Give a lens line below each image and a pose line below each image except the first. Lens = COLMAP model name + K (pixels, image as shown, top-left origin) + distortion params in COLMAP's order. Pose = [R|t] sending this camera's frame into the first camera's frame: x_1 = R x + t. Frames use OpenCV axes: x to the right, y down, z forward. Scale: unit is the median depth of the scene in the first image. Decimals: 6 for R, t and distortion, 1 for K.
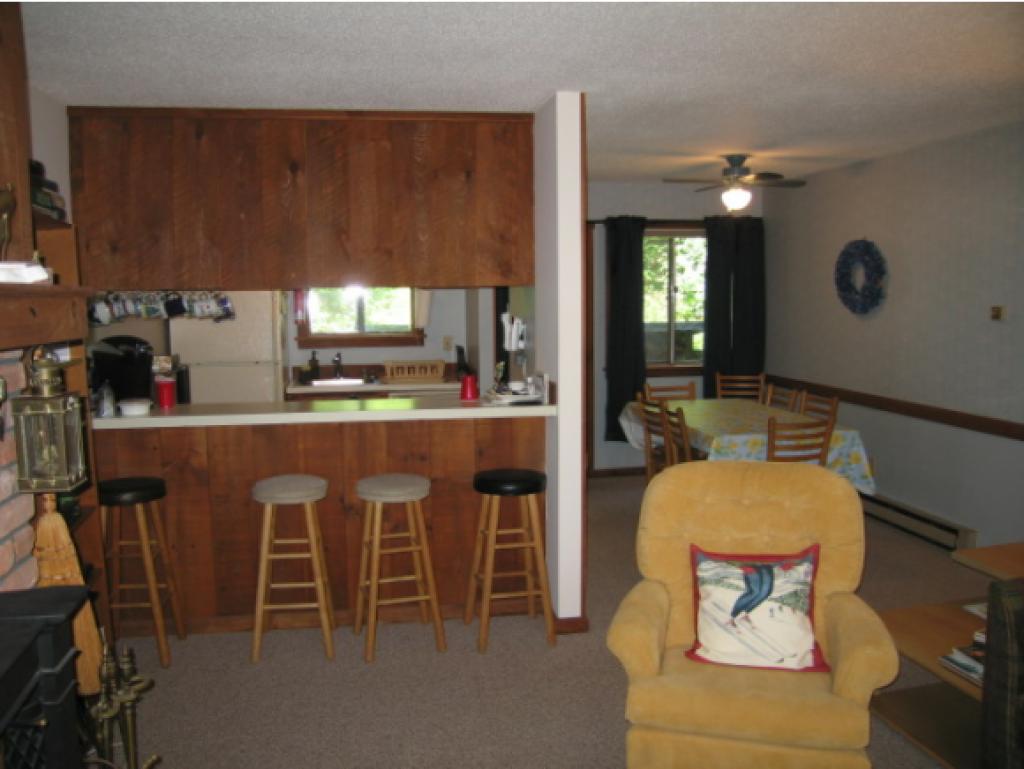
lens RADIAL K [[829.5, 0, 512.0], [0, 829.5, 384.5], [0, 0, 1]] dist [-0.000288, 0.001526]
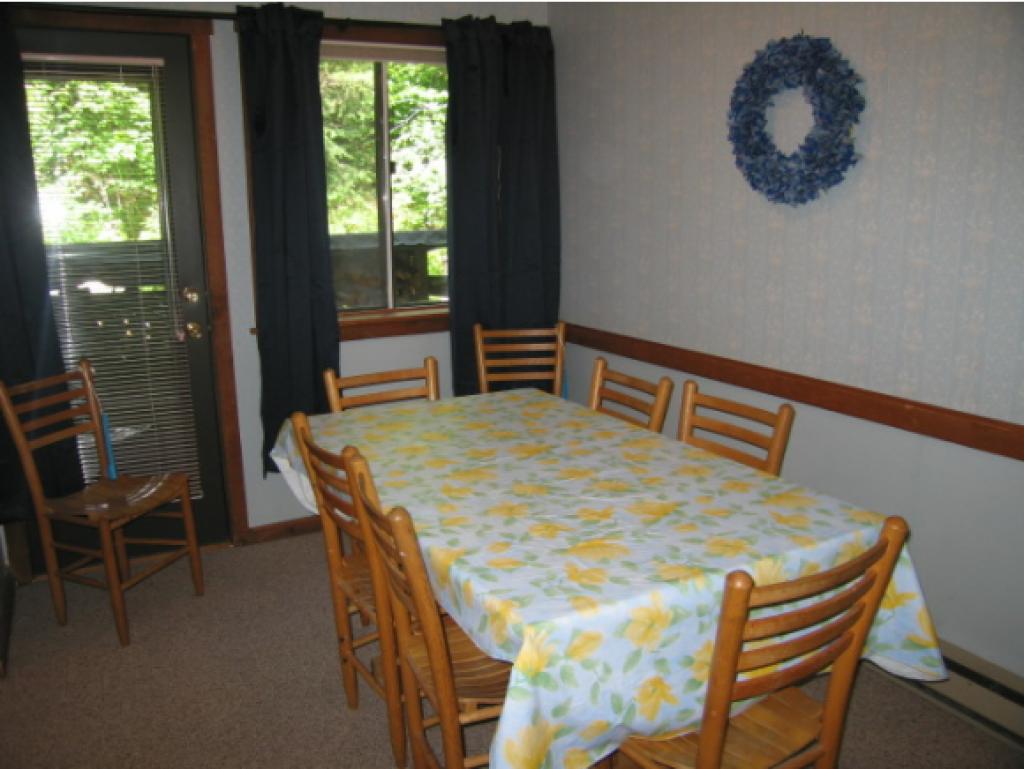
lens RADIAL K [[841.1, 0, 487.6], [0, 841.1, 384.1], [0, 0, 1]] dist [-0.111773, 0.004476]
pose [[0.958665, -0.062744, 0.277534, 0.106452], [0.035059, 0.993999, 0.103619, -0.032561], [-0.282370, -0.089605, 0.955112, 0.496545]]
